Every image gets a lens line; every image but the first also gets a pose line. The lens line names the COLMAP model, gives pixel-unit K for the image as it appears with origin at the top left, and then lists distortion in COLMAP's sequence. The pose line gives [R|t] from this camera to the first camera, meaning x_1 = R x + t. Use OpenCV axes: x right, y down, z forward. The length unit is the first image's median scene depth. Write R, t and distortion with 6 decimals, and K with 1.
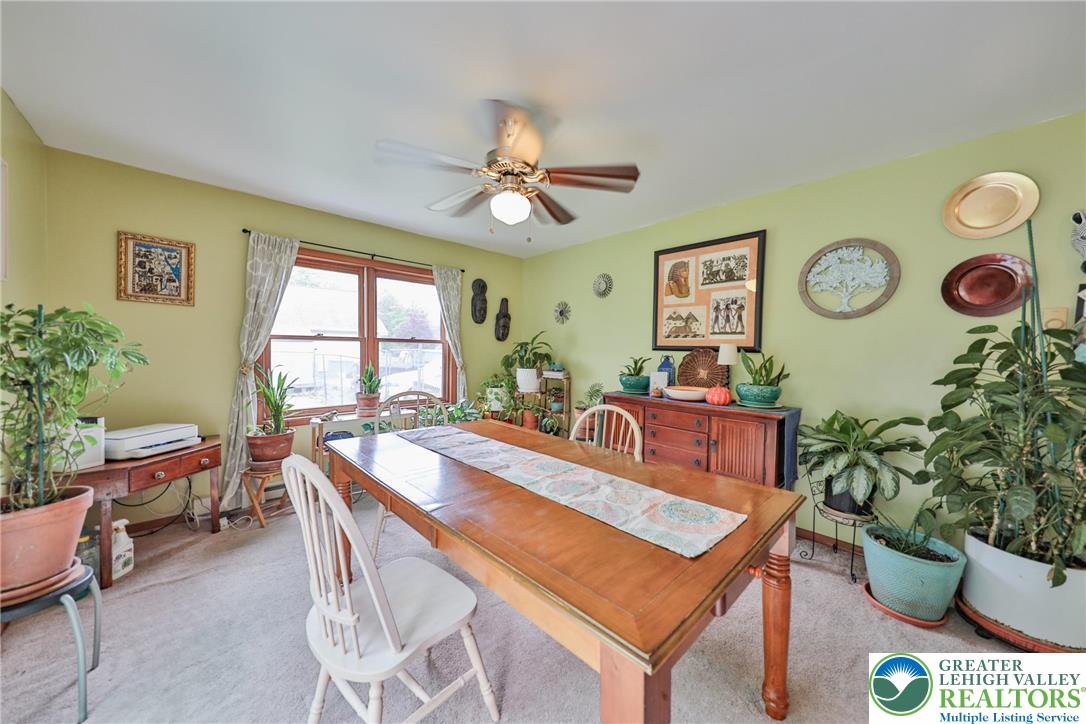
lens RADIAL K [[377.3, 0, 547.3], [0, 377.3, 364.1], [0, 0, 1]] dist [0.002105, -0.000234]
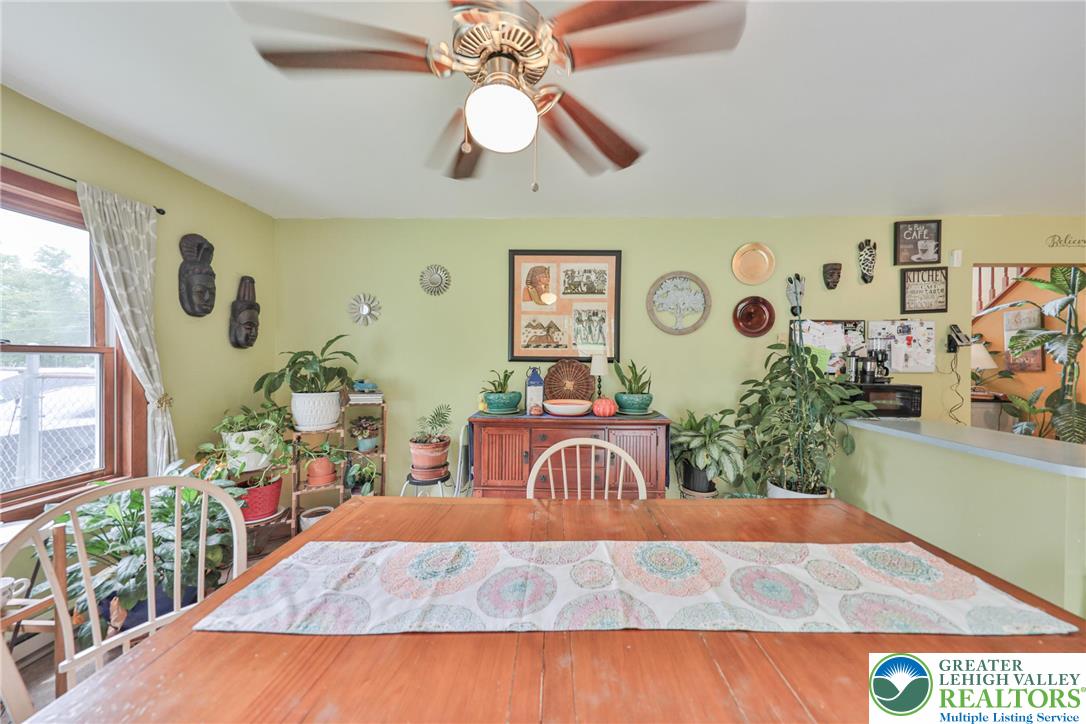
lens RADIAL K [[365.3, 0, 557.7], [0, 365.3, 359.2], [0, 0, 1]] dist [0.002351, 0.000006]
pose [[0.693821, -0.014005, 0.720011, -0.273241], [0.033144, 0.999372, -0.012501, -0.029816], [-0.719384, 0.032538, 0.693850, 0.354930]]
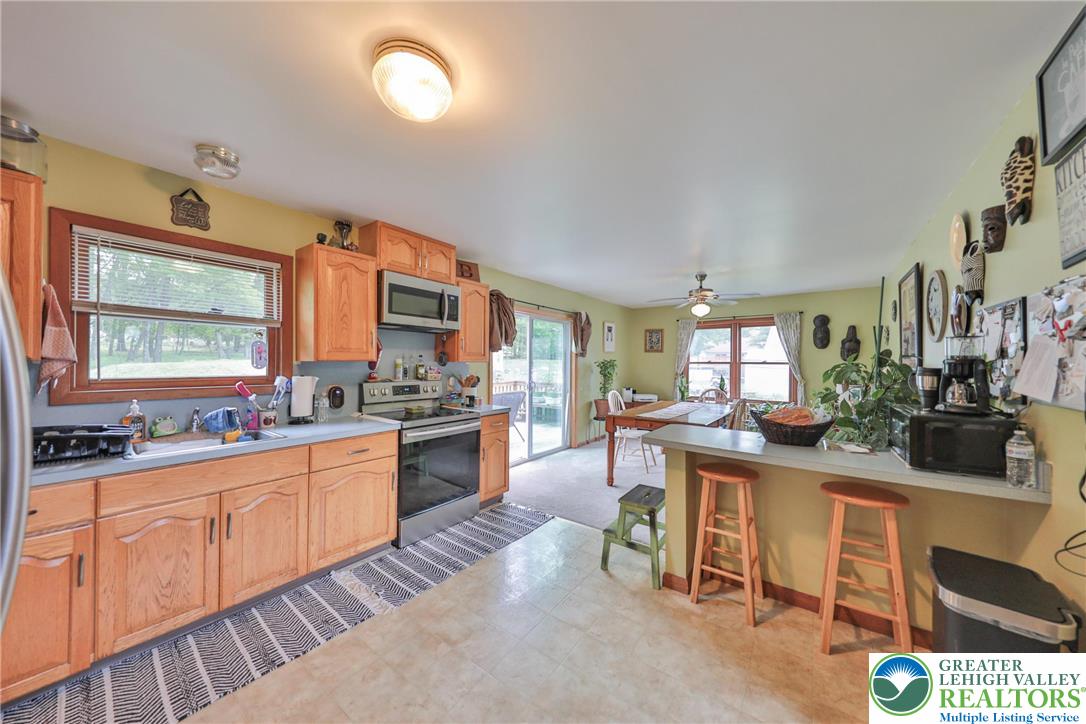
lens RADIAL K [[361.5, 0, 548.1], [0, 361.5, 358.2], [0, 0, 1]] dist [0.001259, 0.000117]
pose [[0.156921, -0.025529, -0.987281, 1.267053], [-0.035568, 0.998871, -0.031482, 0.003481], [0.986970, 0.040056, 0.155836, -0.210598]]
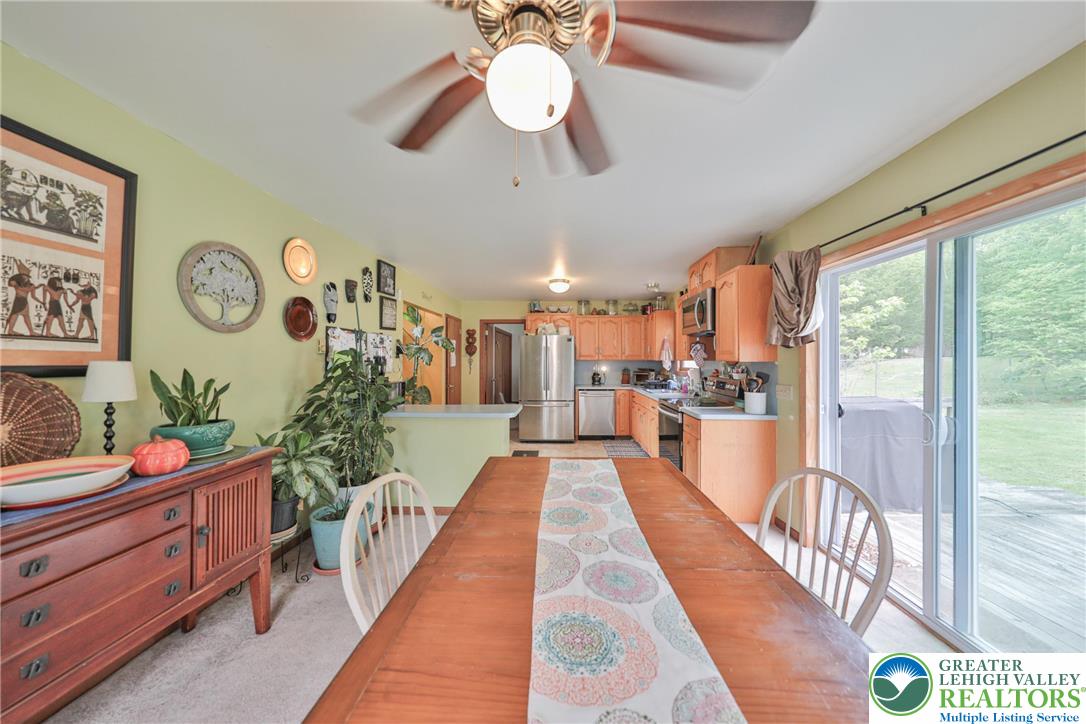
lens RADIAL K [[361.5, 0, 548.1], [0, 361.5, 358.2], [0, 0, 1]] dist [0.001259, 0.000117]
pose [[-0.700934, -0.013720, 0.713095, -0.273270], [0.011762, 0.999457, 0.030791, -0.059164], [-0.713130, 0.029970, -0.700391, 0.818061]]
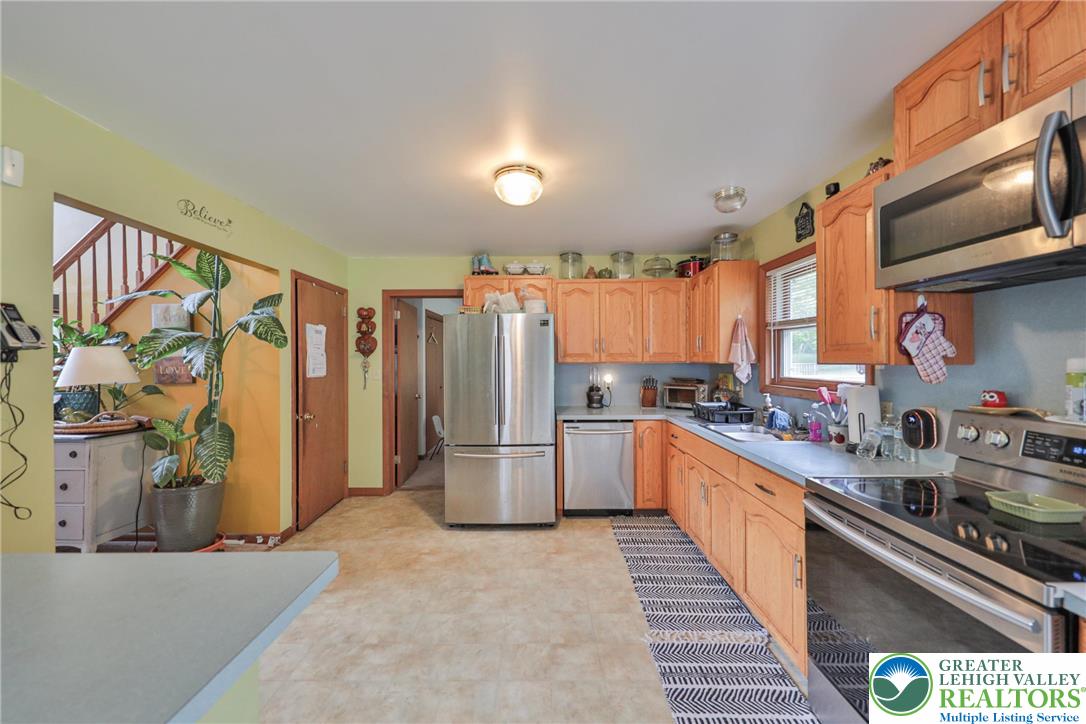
lens RADIAL K [[377.3, 0, 547.3], [0, 377.3, 364.1], [0, 0, 1]] dist [0.002105, -0.000234]
pose [[-0.737953, -0.017720, 0.674620, 0.303003], [0.015691, 0.998934, 0.043403, -0.031709], [-0.674670, 0.042615, -0.736888, 0.163644]]
